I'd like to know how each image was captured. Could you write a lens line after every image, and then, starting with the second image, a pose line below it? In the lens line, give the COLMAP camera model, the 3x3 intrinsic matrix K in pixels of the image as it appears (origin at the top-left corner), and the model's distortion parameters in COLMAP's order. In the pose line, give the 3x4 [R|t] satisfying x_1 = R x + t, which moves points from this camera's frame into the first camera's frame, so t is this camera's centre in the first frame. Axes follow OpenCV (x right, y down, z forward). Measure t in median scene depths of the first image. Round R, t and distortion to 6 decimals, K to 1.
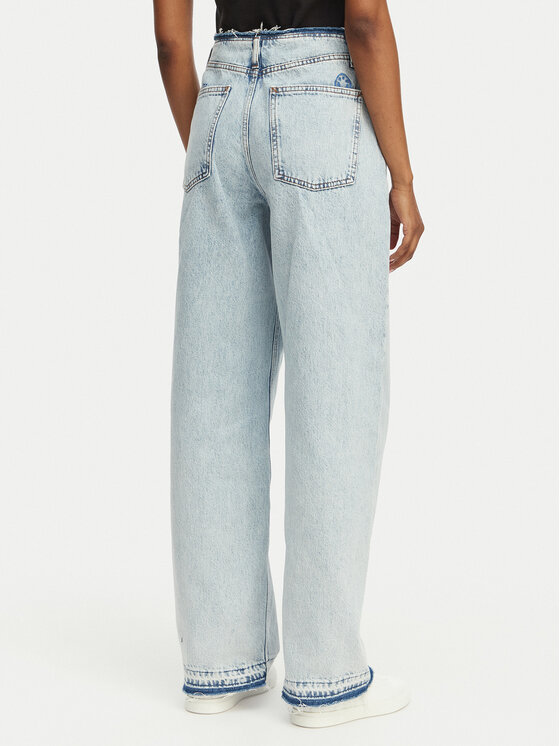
lens RADIAL K [[1608.0, 0, 280.2], [0, 1608.0, 372.5], [0, 0, 1]] dist [-0.121548, 0.000000]
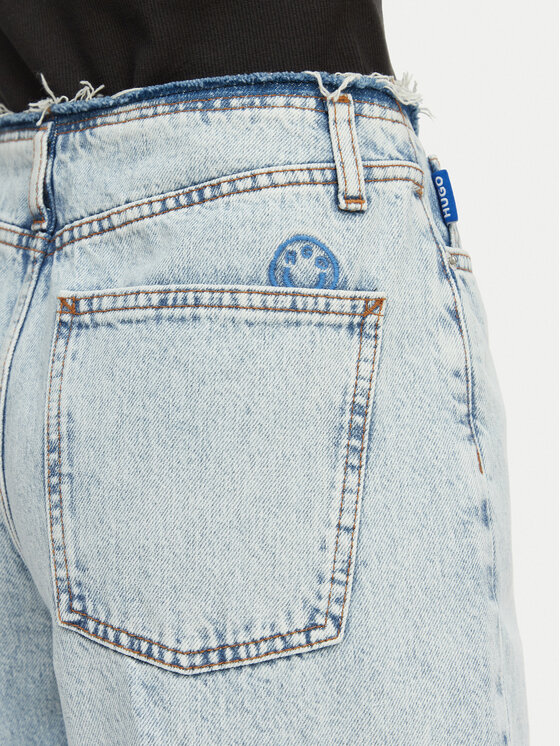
lens RADIAL K [[1608.0, 0, 280.2], [0, 1608.0, 374.1], [0, 0, 1]] dist [-0.121548, 0.000000]
pose [[0.953389, -0.022290, -0.300919, 0.118709], [0.008419, 0.998845, -0.047314, -0.150207], [0.301625, 0.042575, 0.952475, 0.737364]]
